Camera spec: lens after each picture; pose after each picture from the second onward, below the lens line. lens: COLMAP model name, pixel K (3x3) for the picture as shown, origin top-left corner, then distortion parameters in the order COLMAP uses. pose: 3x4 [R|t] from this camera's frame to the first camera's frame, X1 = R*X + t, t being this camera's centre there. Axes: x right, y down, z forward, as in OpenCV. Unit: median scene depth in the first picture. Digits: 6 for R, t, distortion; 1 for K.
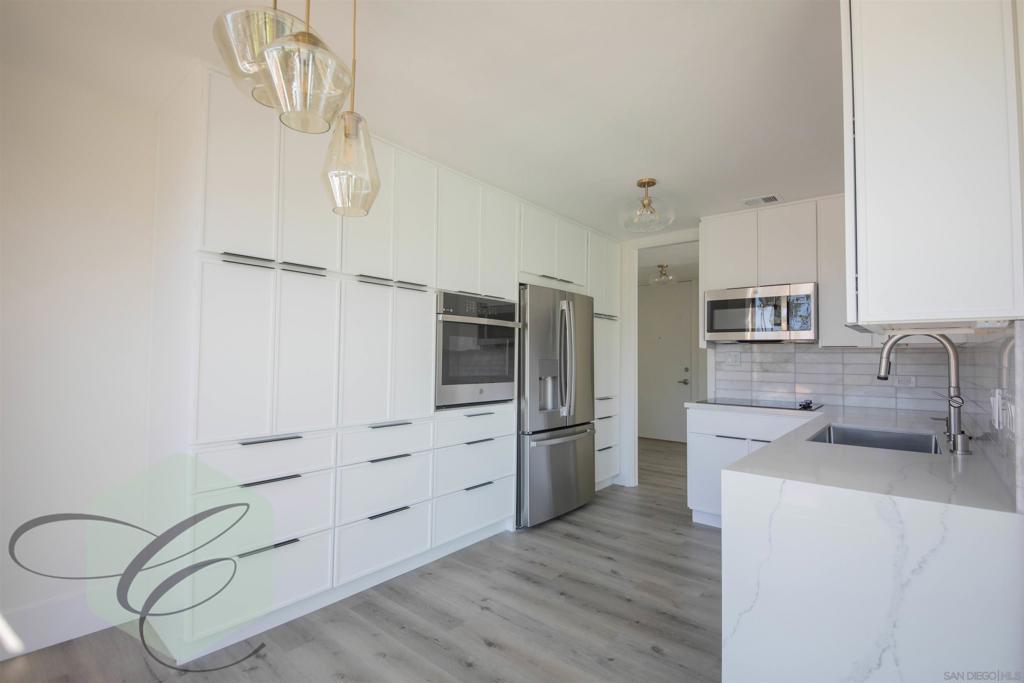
lens RADIAL K [[464.3, 0, 502.6], [0, 464.3, 342.8], [0, 0, 1]] dist [-0.001426, -0.000975]
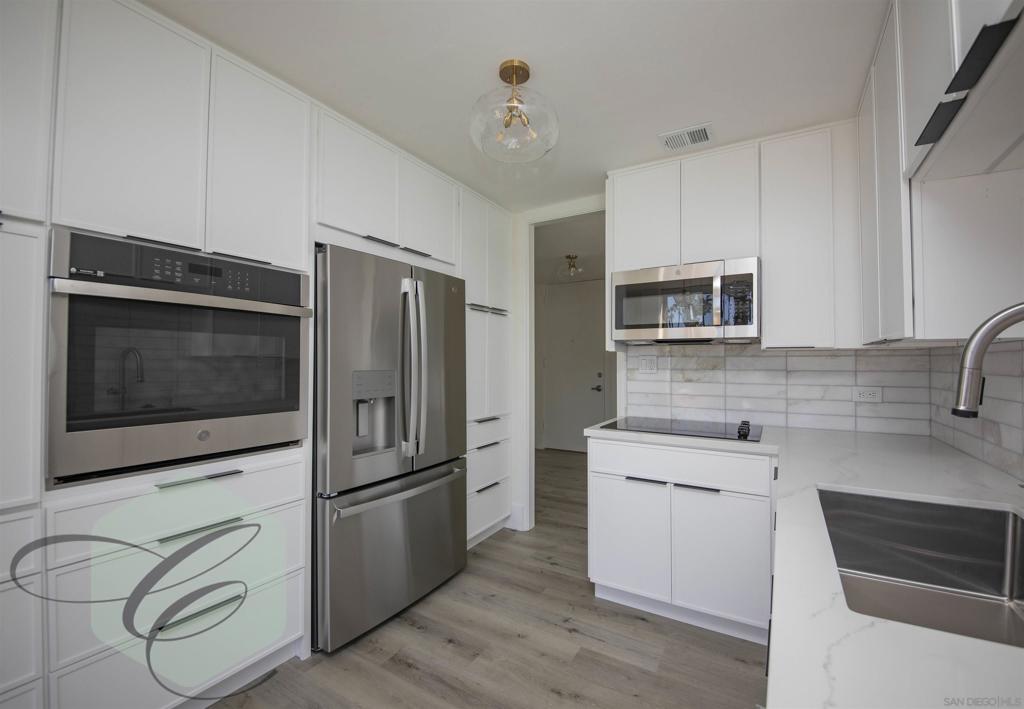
lens RADIAL K [[427.7, 0, 521.4], [0, 427.7, 355.4], [0, 0, 1]] dist [-0.012474, -0.000889]
pose [[0.984058, -0.006606, 0.177726, 0.191429], [0.003549, 0.999840, 0.017514, 0.006771], [-0.177814, -0.016604, 0.983924, 0.398722]]
